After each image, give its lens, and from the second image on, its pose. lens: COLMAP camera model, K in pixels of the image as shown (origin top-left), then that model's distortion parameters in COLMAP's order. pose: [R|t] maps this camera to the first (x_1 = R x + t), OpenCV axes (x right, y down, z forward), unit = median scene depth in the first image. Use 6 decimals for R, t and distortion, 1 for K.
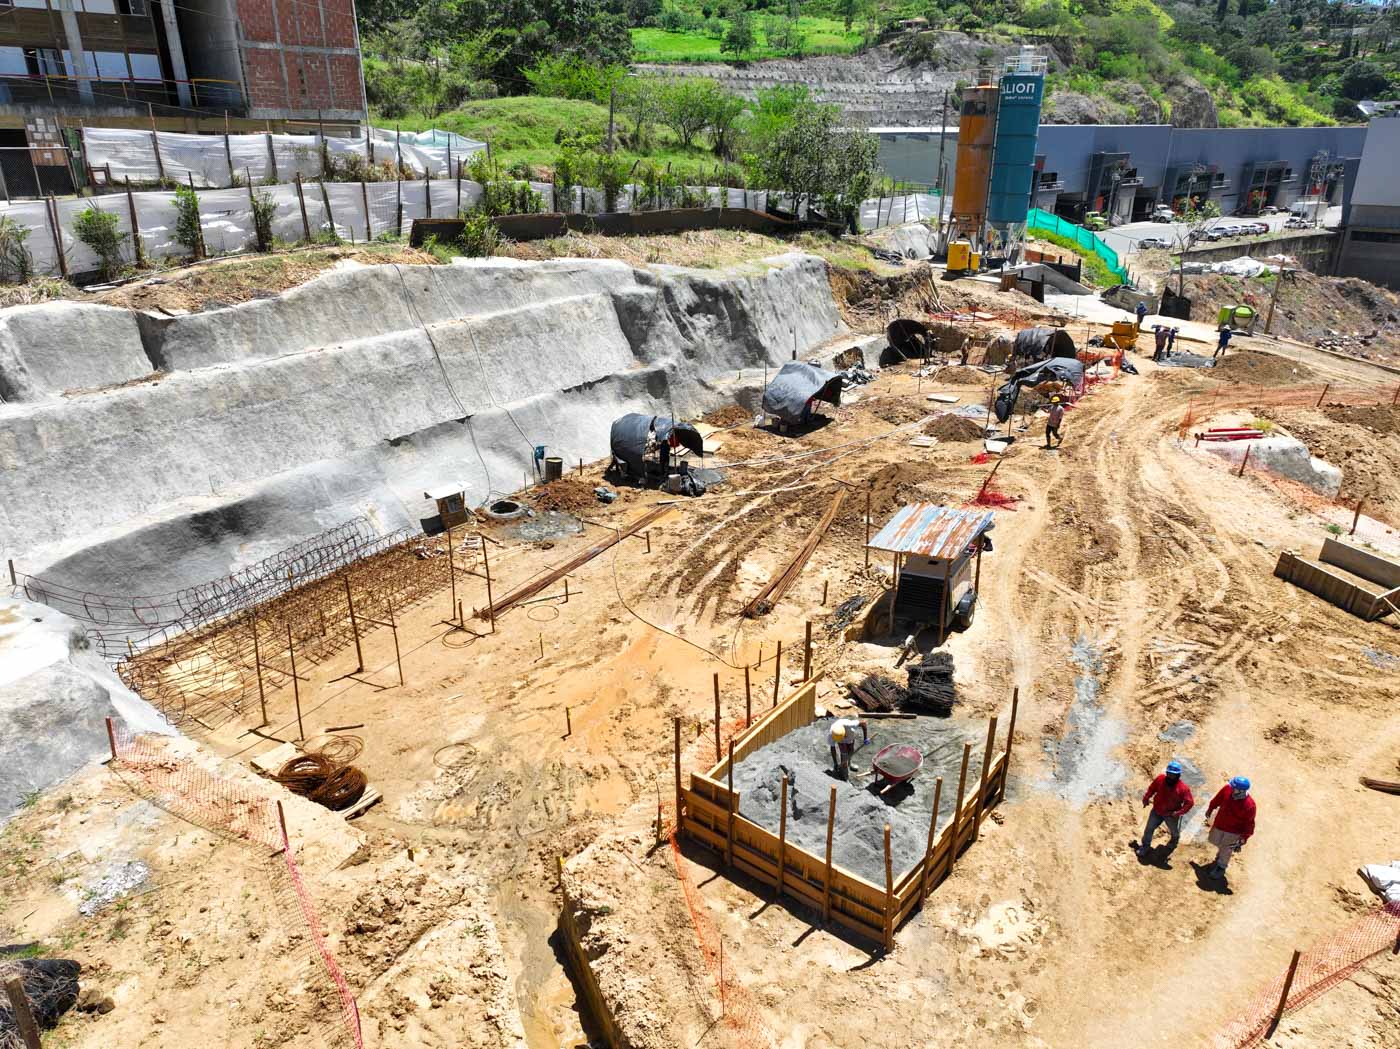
lens RADIAL K [[985.0, 0, 700.0], [0, 985.0, 524.5], [0, 0, 1]] dist [-0.003460, 0.001511]
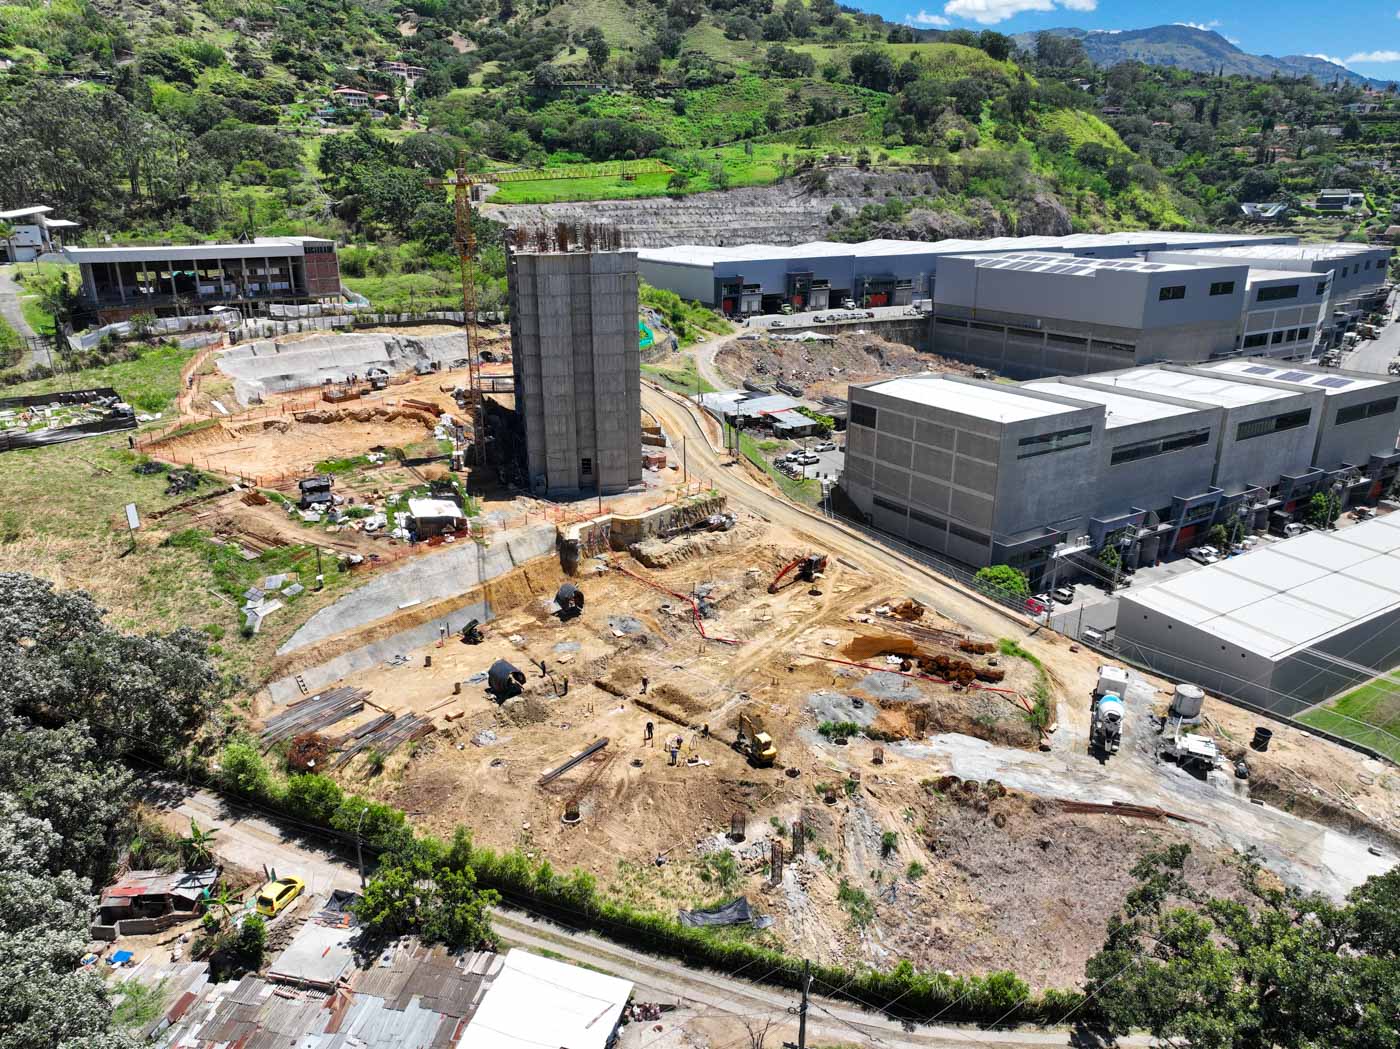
lens RADIAL K [[985.0, 0, 700.0], [0, 985.0, 524.5], [0, 0, 1]] dist [-0.003460, 0.001511]
pose [[0.990014, 0.046933, -0.132924, 1.440804], [-0.053508, 0.997492, -0.046336, 0.521742], [0.130415, 0.052986, 0.990043, -2.305203]]
